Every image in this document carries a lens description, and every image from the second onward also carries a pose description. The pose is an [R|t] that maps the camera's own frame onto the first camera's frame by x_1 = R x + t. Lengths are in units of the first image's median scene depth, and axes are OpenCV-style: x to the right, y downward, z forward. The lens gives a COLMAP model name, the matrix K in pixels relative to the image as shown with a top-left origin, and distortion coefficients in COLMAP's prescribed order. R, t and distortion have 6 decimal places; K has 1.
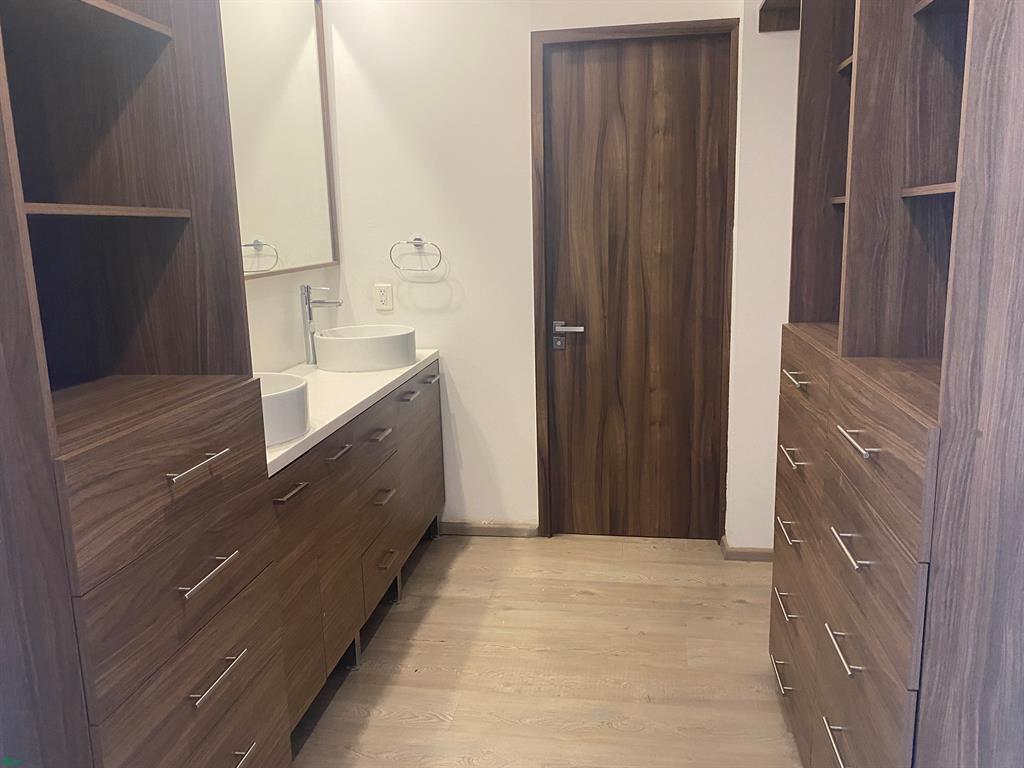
lens RADIAL K [[783.4, 0, 512.7], [0, 783.4, 370.4], [0, 0, 1]] dist [0.052276, -0.004880]
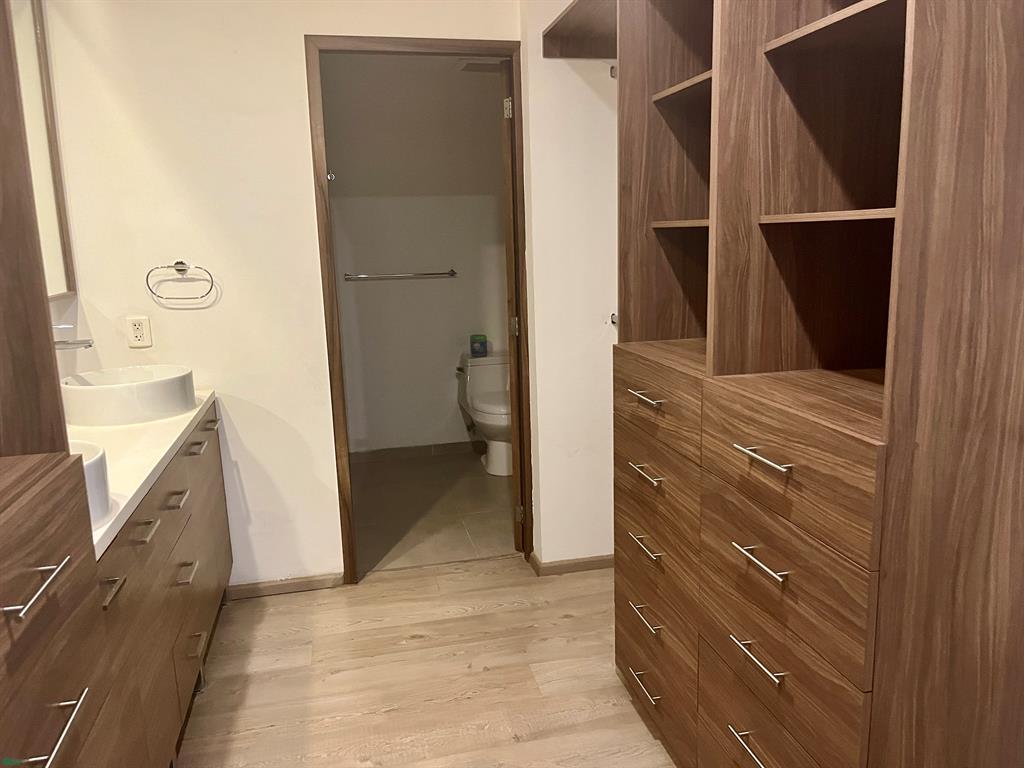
lens RADIAL K [[786.0, 0, 512.0], [0, 786.0, 384.0], [0, 0, 1]] dist [0.047560, -0.001581]
pose [[0.930899, -0.070885, 0.358332, -0.129002], [0.071827, 0.997360, 0.010698, -0.023061], [-0.358144, 0.015779, 0.933533, 0.078451]]
